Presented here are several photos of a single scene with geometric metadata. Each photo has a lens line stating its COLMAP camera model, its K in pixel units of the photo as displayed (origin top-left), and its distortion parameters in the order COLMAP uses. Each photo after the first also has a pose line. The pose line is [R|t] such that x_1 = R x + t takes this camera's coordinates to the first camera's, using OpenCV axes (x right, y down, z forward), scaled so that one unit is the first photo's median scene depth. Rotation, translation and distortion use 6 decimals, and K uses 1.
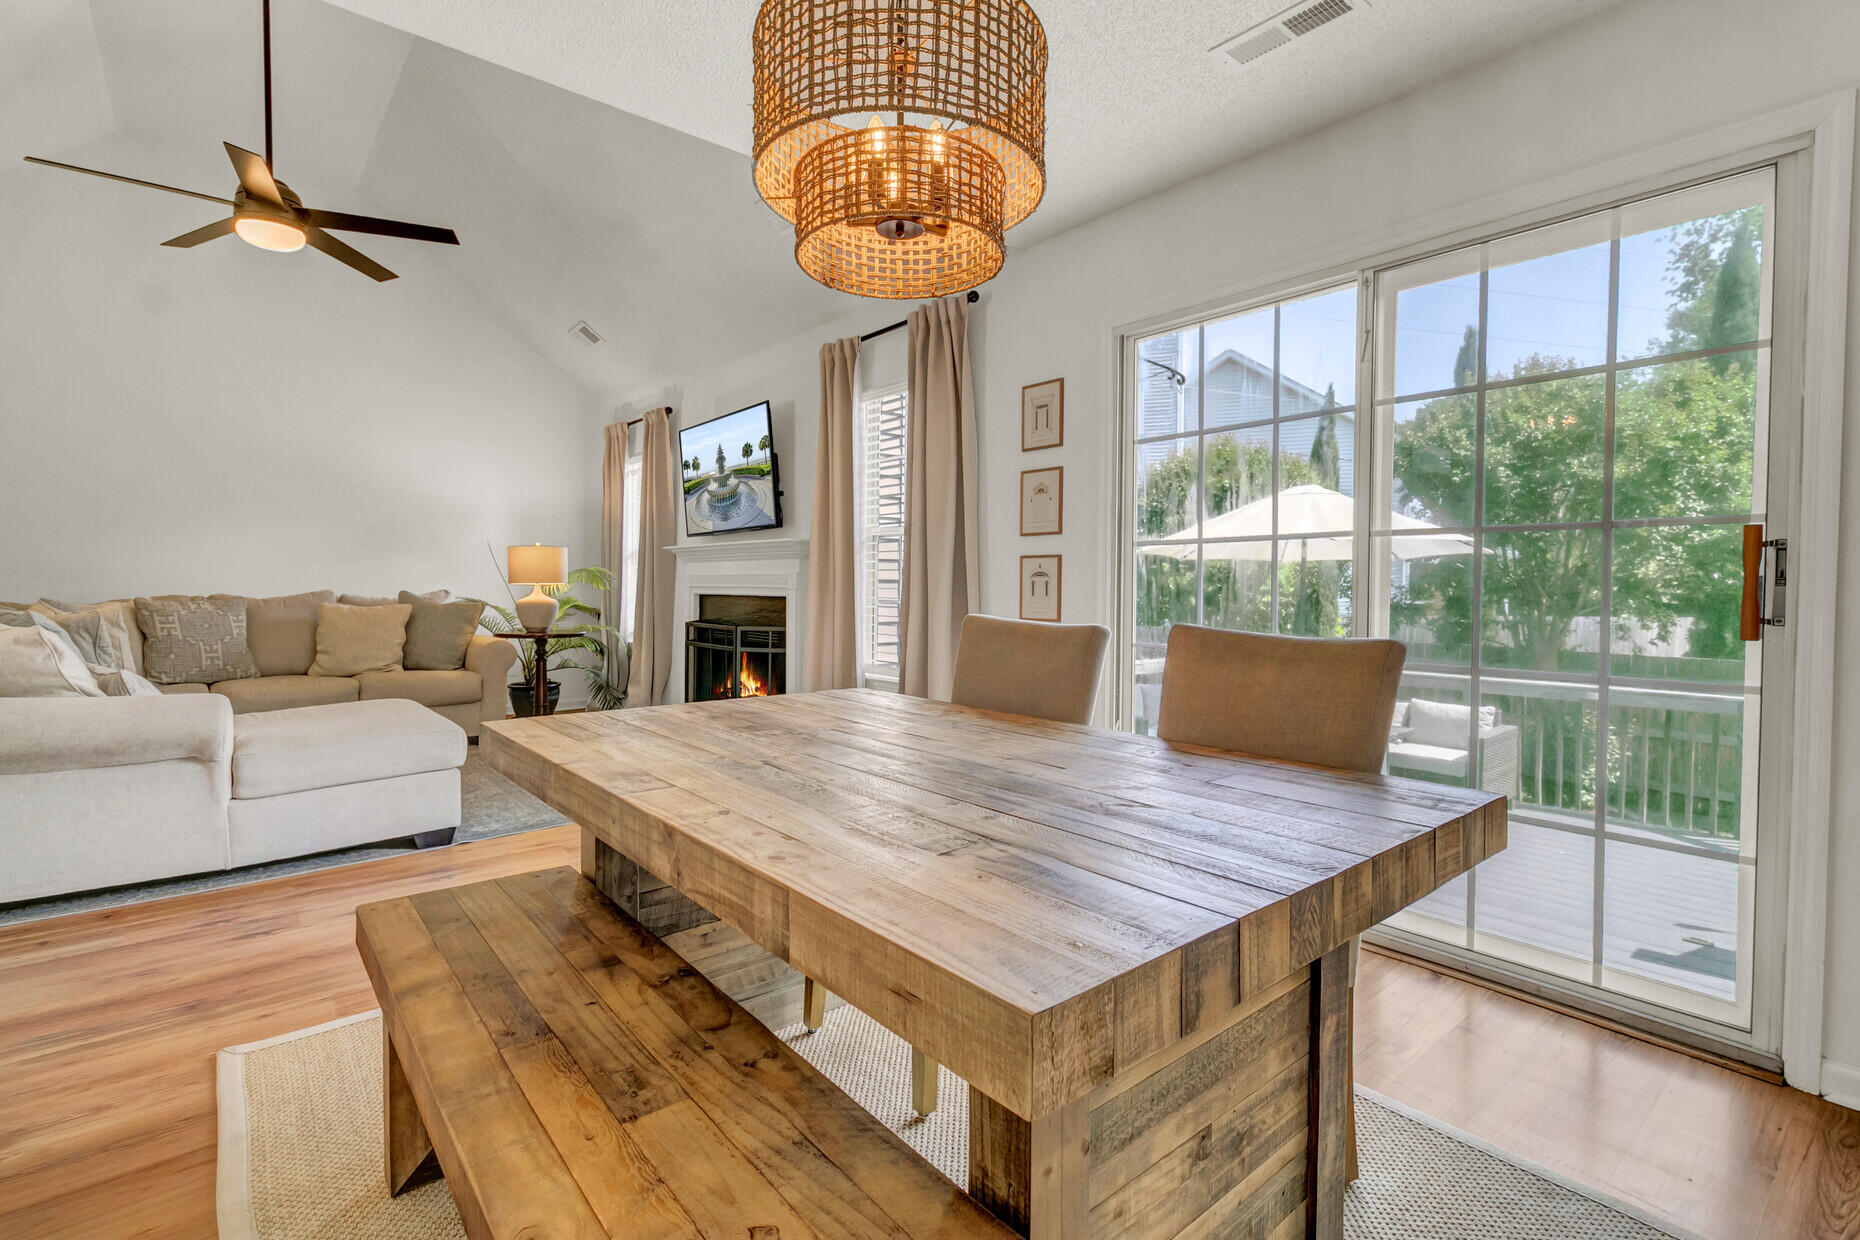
lens RADIAL K [[857.0, 0, 928.6], [0, 857.0, 610.8], [0, 0, 1]] dist [0.003538, -0.000342]
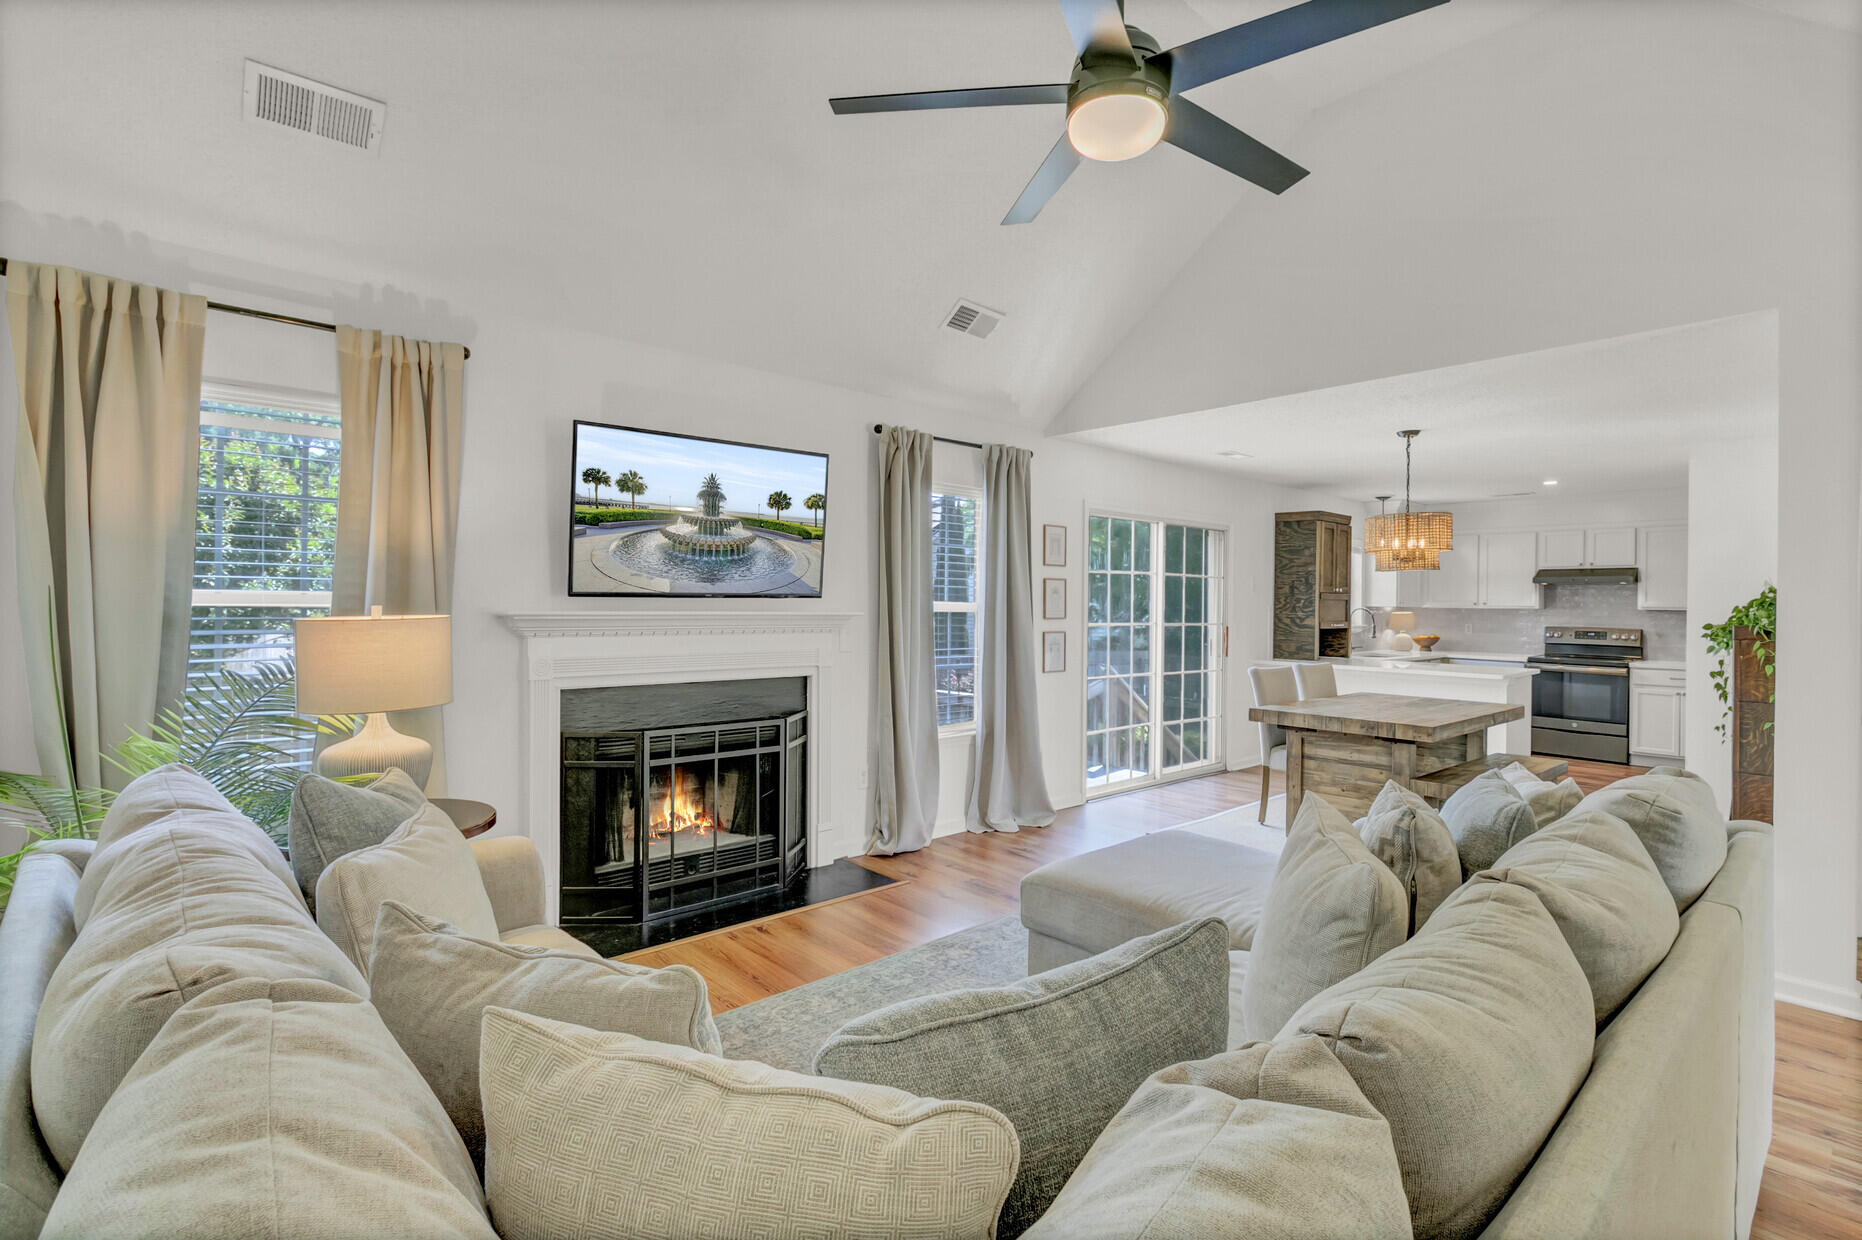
lens RADIAL K [[882.3, 0, 991.3], [0, 882.3, 616.9], [0, 0, 1]] dist [0.076310, -0.000334]
pose [[-0.104226, -0.014874, 0.994442, -1.033239], [0.009233, 0.999831, 0.015922, -0.088964], [-0.994511, 0.010841, -0.104071, 0.874350]]
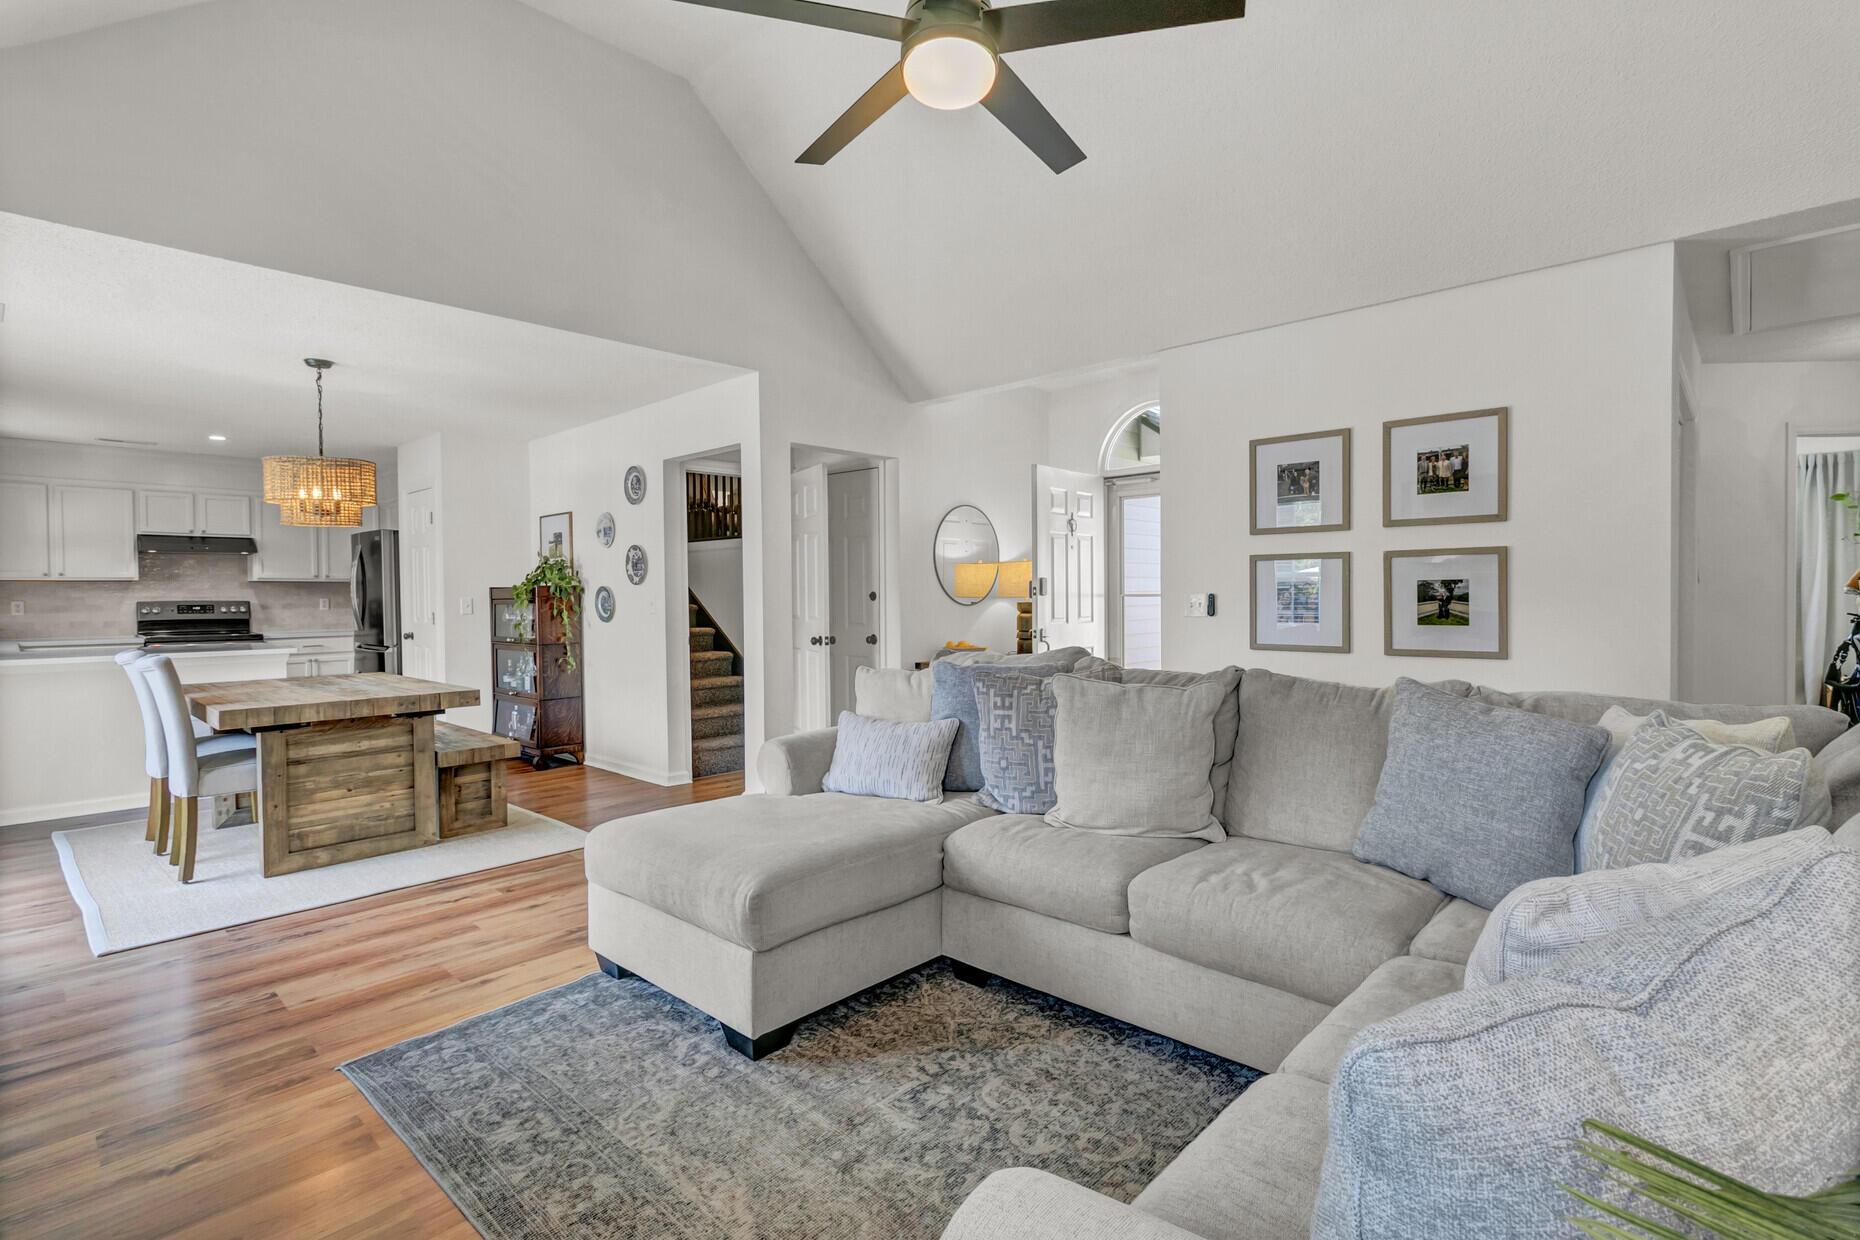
lens RADIAL K [[868.7, 0, 925.4], [0, 868.7, 611.1], [0, 0, 1]] dist [0.001368, -0.000020]
pose [[-0.992169, 0.011770, -0.124350, -0.507067], [0.006714, 0.999137, 0.041000, -0.067047], [0.124725, 0.039844, -0.991391, 1.216874]]
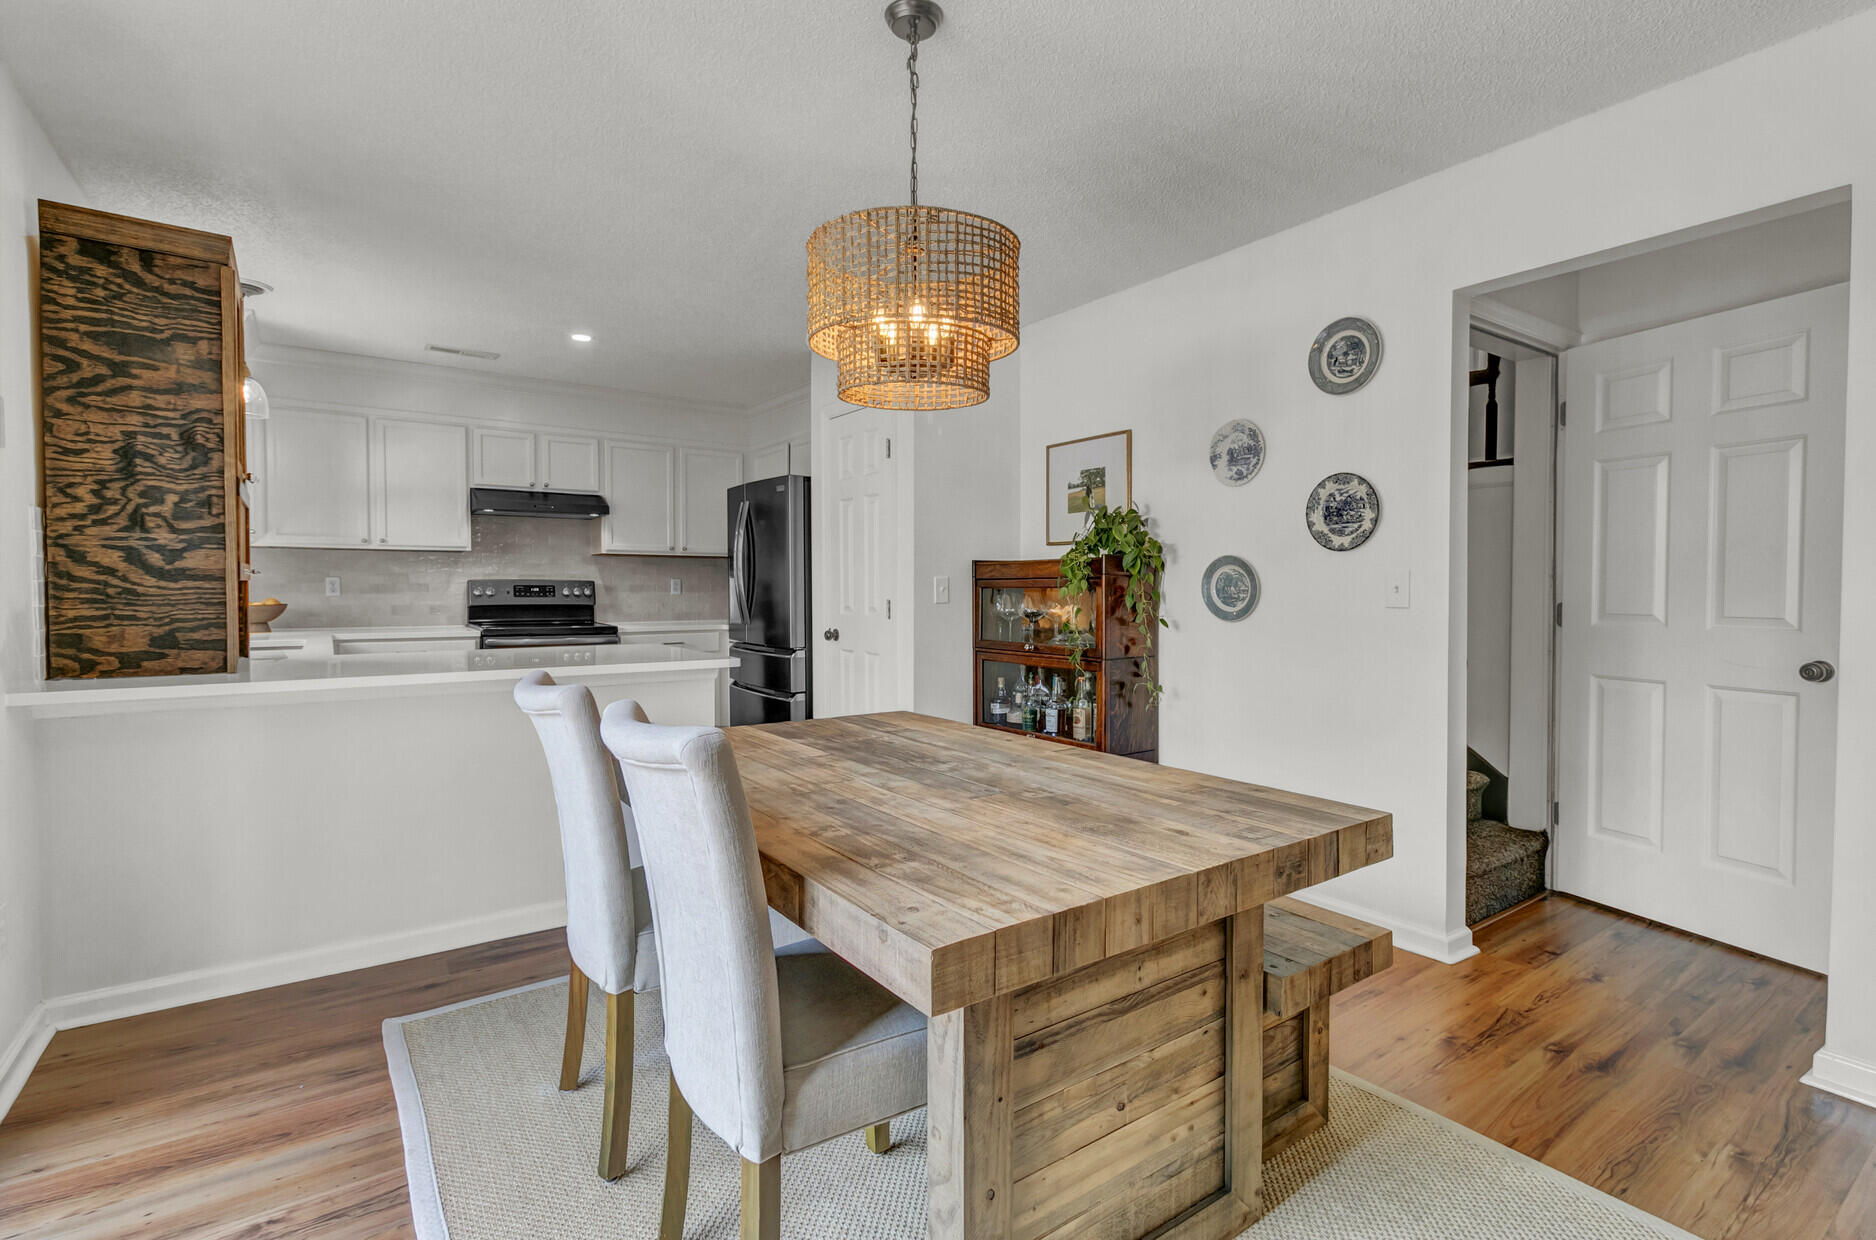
lens RADIAL K [[872.1, 0, 941.9], [0, 872.1, 616.5], [0, 0, 1]] dist [-0.000202, 0.000549]
pose [[-0.997141, -0.003084, 0.075499, -0.053248], [0.001169, 0.998417, 0.056233, -0.047056], [-0.075553, 0.056160, -0.995559, 0.653148]]
